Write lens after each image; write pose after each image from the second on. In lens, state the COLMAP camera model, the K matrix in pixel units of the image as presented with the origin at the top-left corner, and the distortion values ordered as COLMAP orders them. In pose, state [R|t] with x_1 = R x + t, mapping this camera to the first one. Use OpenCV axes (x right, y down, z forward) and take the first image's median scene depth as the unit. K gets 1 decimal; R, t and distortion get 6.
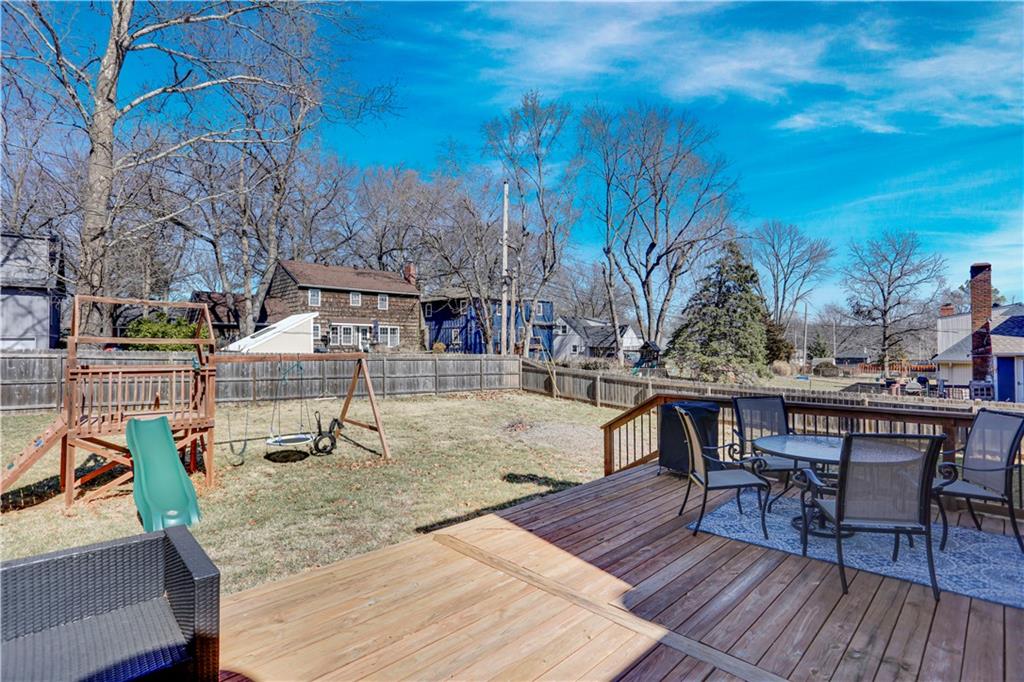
lens RADIAL K [[507.8, 0, 509.0], [0, 507.8, 346.4], [0, 0, 1]] dist [-0.077913, 0.035362]
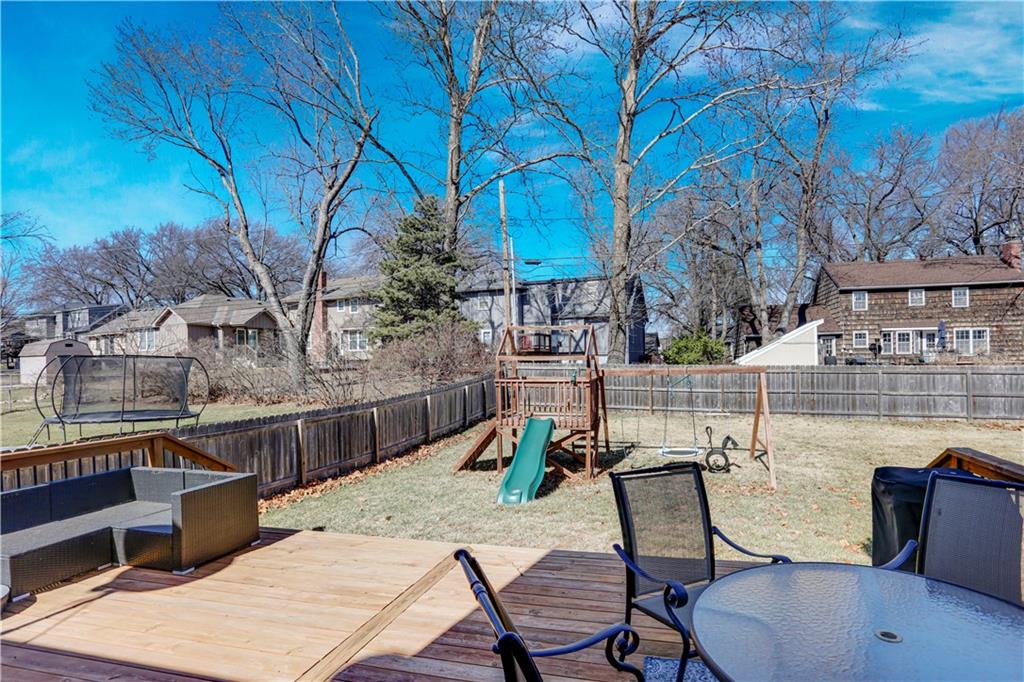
lens RADIAL K [[507.8, 0, 509.0], [0, 507.8, 346.4], [0, 0, 1]] dist [-0.077913, 0.035362]
pose [[0.511432, -0.033719, -0.858662, 0.122807], [0.015000, 0.999428, -0.030312, -0.000841], [0.859193, 0.002623, 0.511645, 0.082566]]
